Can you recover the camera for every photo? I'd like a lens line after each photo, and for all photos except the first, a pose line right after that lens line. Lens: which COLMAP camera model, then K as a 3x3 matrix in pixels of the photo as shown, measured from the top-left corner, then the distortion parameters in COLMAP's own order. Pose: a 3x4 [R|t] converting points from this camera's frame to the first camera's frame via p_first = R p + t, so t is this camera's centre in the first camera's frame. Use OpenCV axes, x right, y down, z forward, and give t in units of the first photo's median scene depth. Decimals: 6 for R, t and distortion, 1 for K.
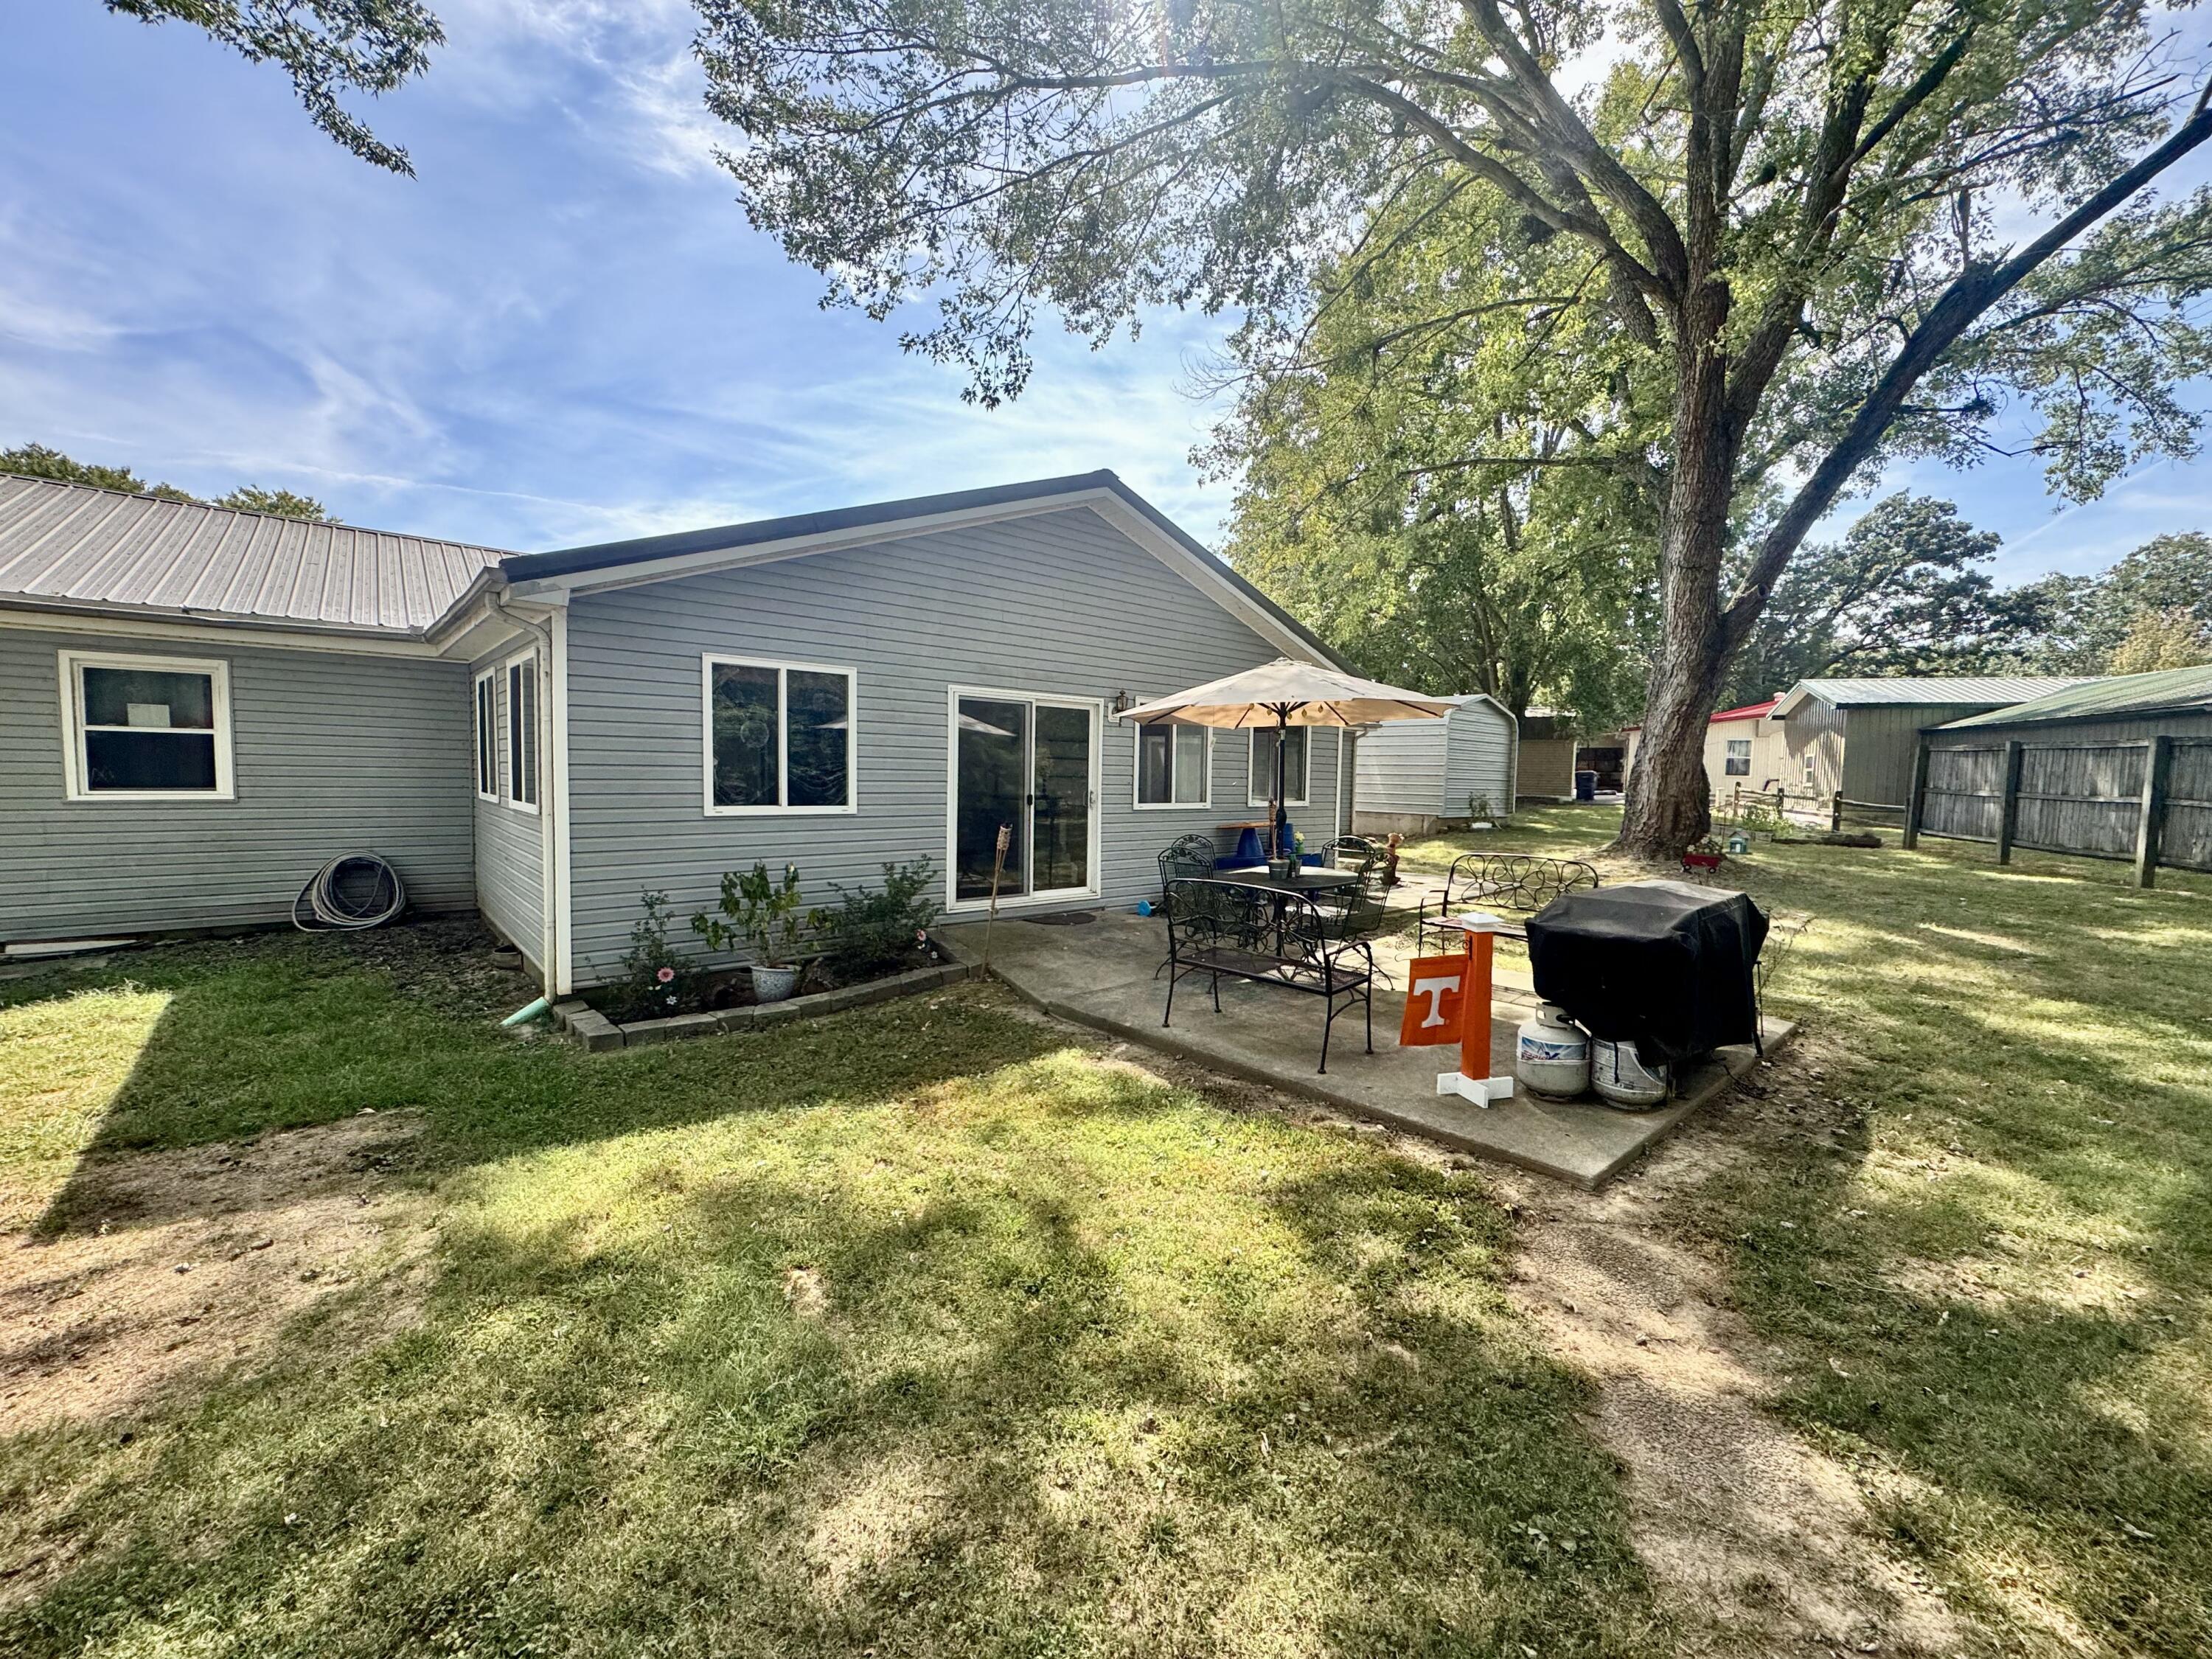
lens RADIAL K [[880.7, 0, 1142.4], [0, 880.7, 821.9], [0, 0, 1]] dist [0.001381, -0.000512]
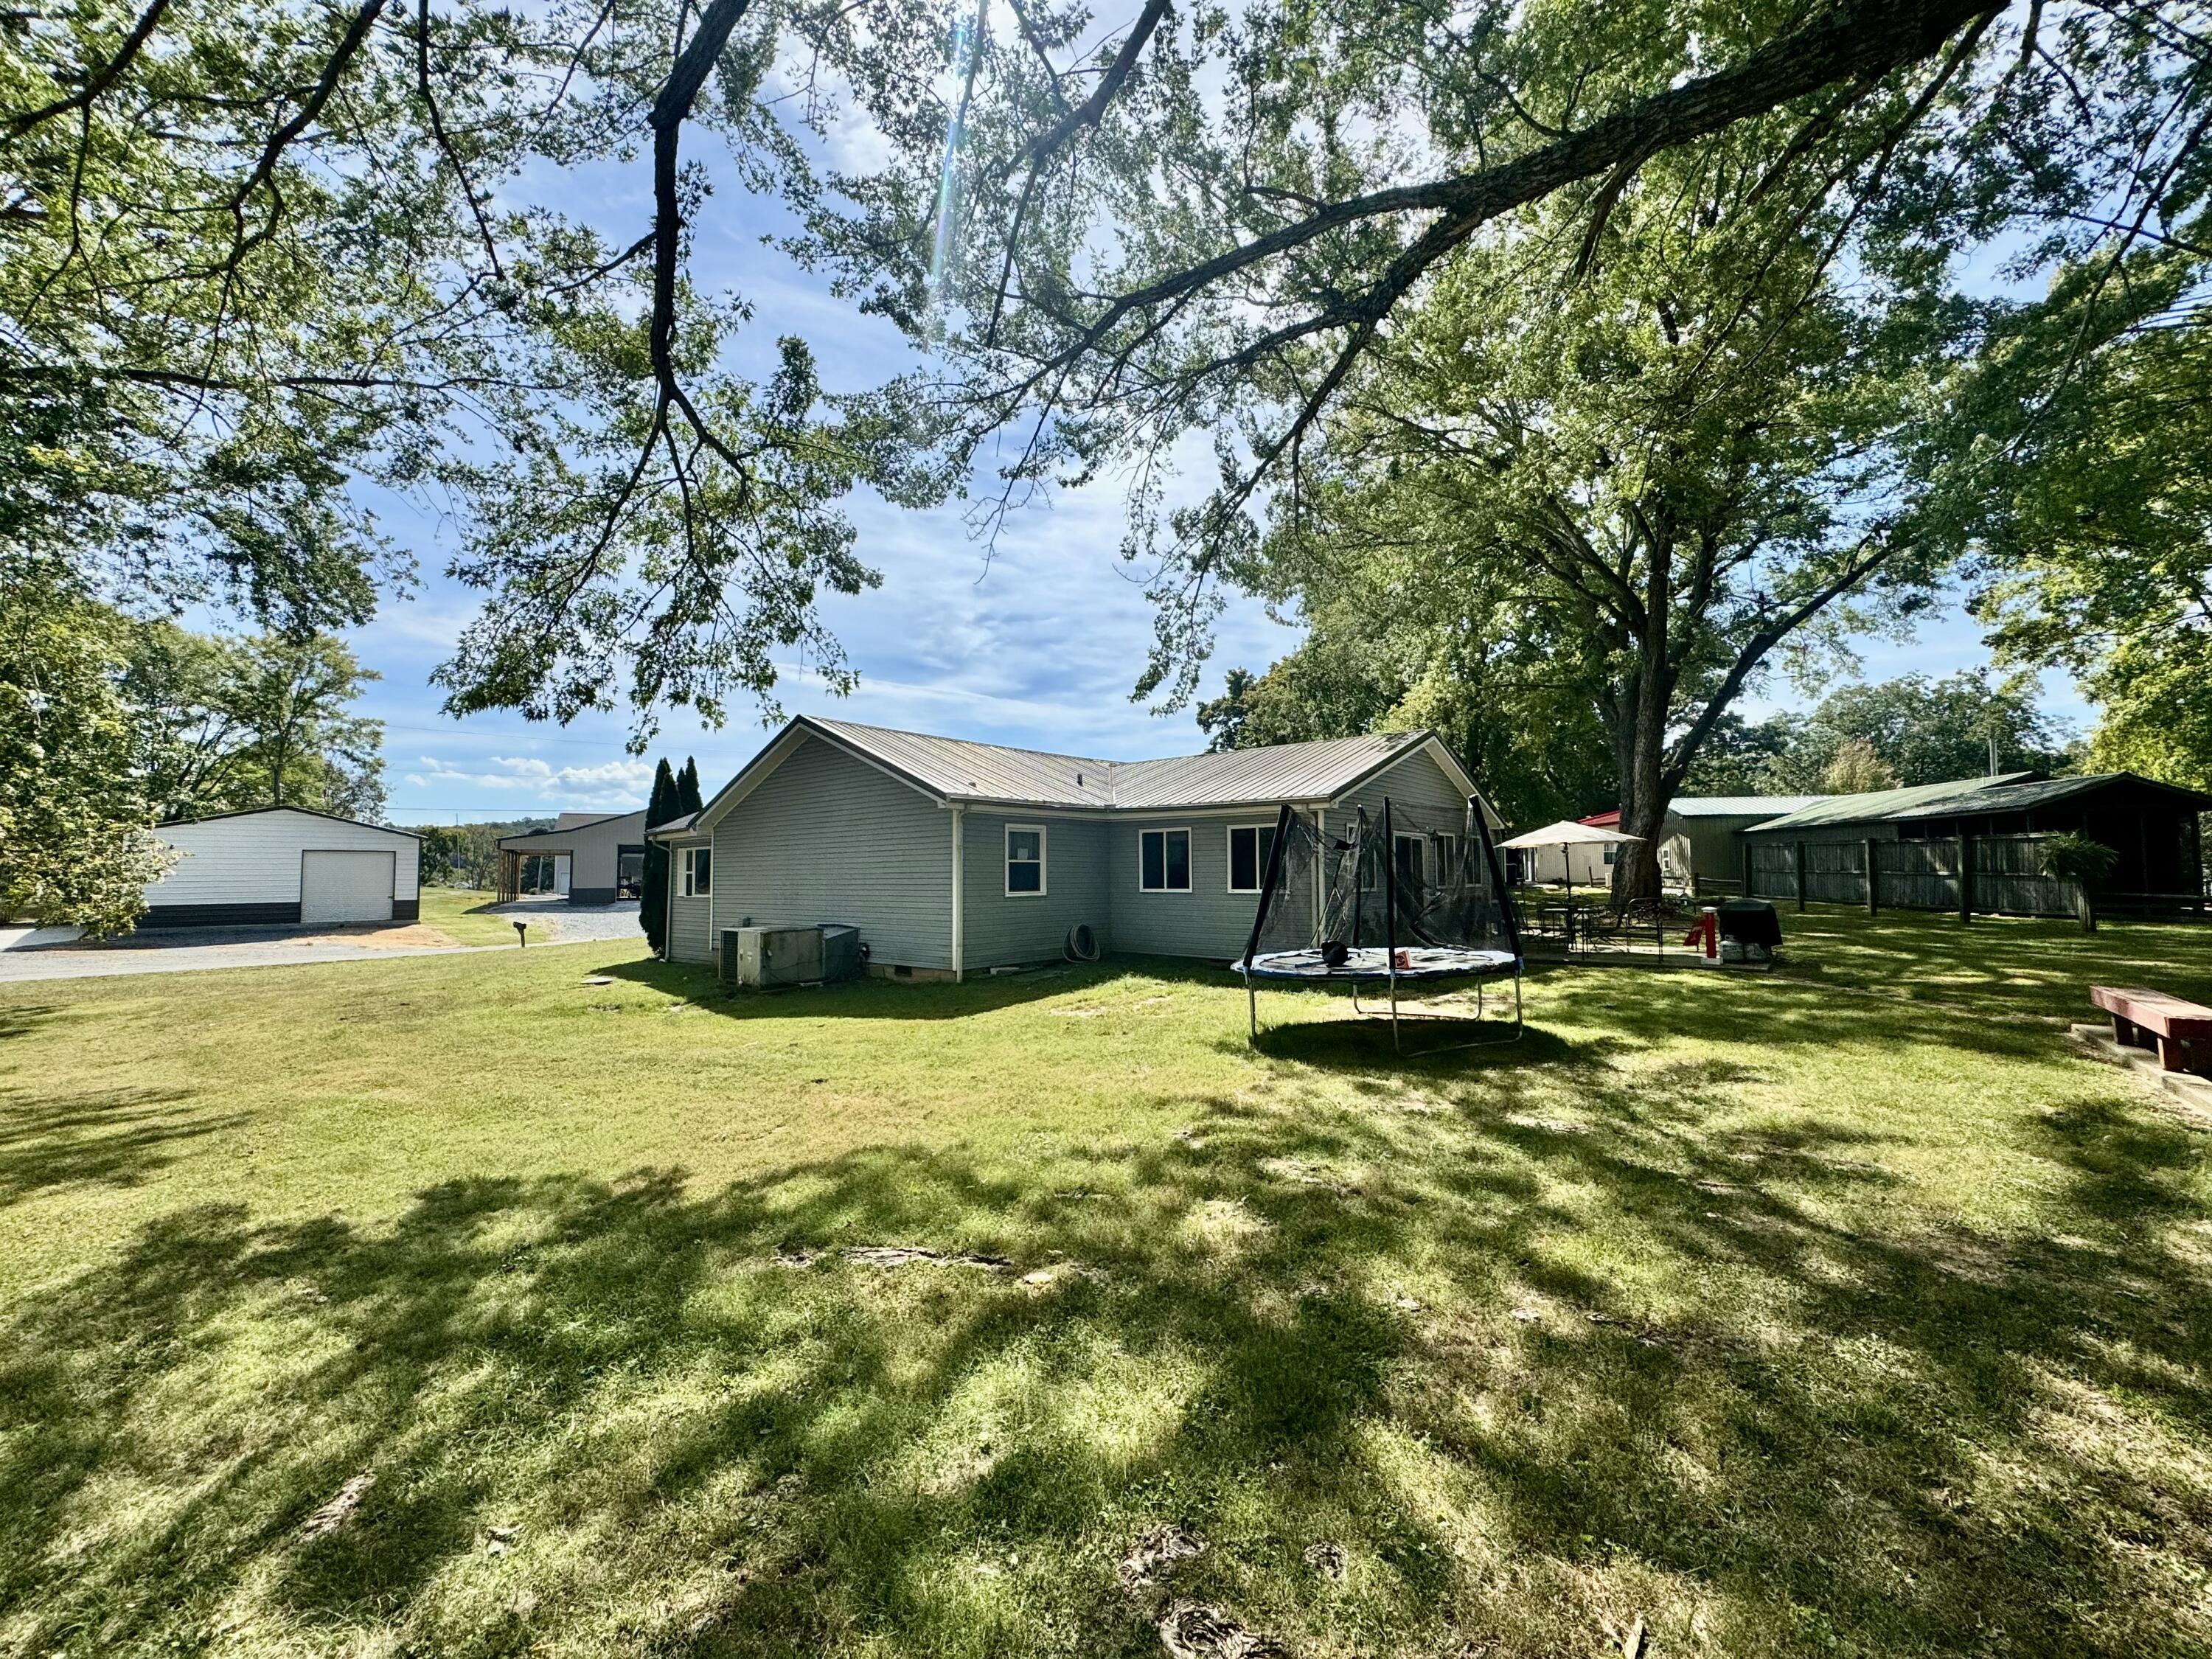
lens RADIAL K [[880.7, 0, 1120.0], [0, 880.7, 807.6], [0, 0, 1]] dist [0.001381, -0.000512]
pose [[0.987967, -0.010430, 0.154316, -0.455972], [0.030031, 0.991672, -0.125241, 0.012730], [-0.151724, 0.128368, 0.980052, -0.387433]]
